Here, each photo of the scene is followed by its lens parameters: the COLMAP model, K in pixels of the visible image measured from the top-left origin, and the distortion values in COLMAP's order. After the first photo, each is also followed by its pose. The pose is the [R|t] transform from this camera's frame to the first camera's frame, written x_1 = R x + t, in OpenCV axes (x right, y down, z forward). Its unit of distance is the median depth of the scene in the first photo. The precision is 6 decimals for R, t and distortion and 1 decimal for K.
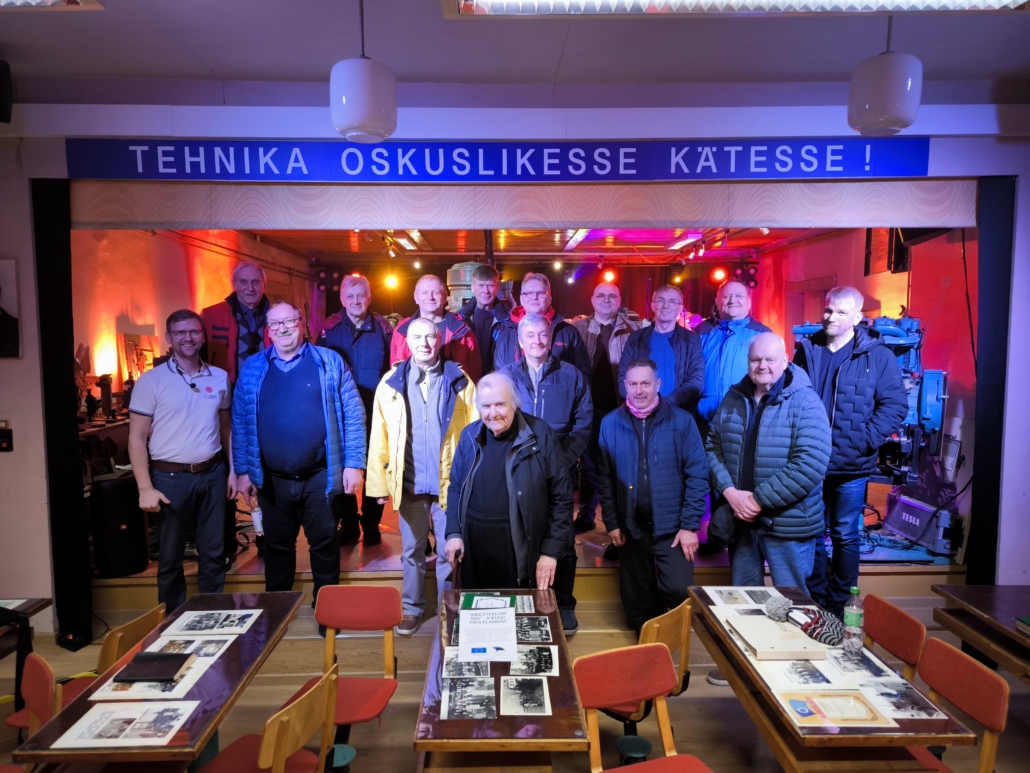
lens RADIAL K [[715.0, 0, 514.6], [0, 715.0, 382.0], [0, 0, 1]] dist [0.055848, -0.011034]
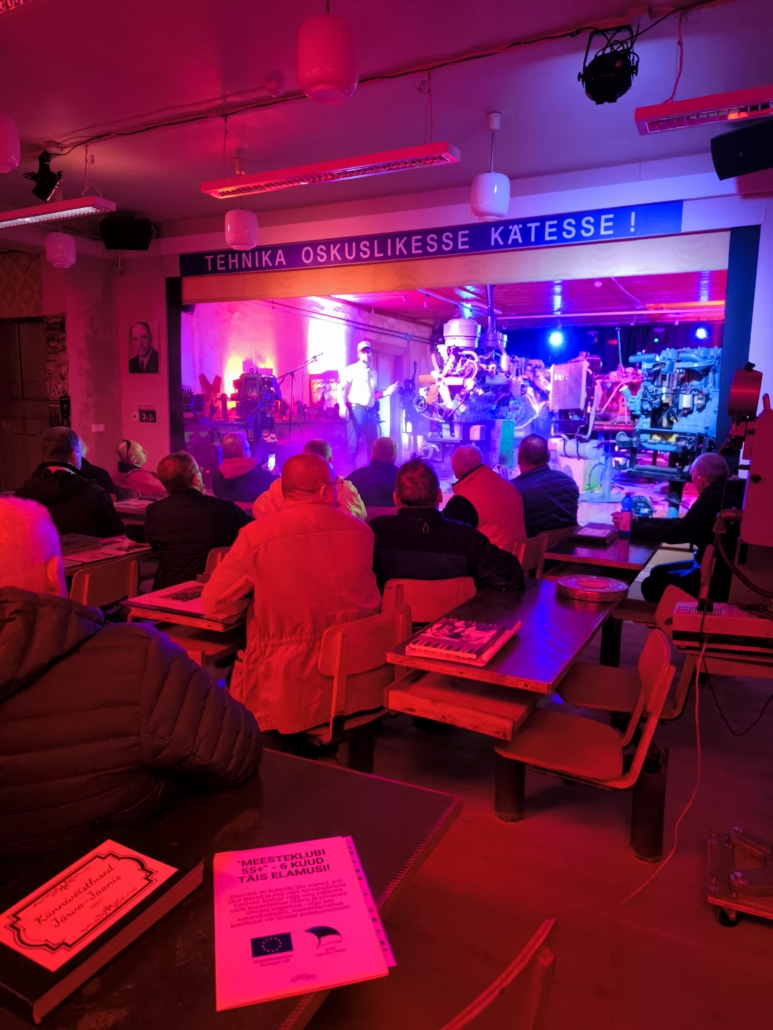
lens RADIAL K [[715.0, 0, 386.0], [0, 715.0, 518.7], [0, 0, 1]] dist [0.055848, -0.011034]
pose [[0.885748, 0.089974, -0.455363, 0.747710], [-0.052130, 0.994109, 0.095023, 0.134194], [0.461230, -0.060429, 0.885221, -0.433411]]
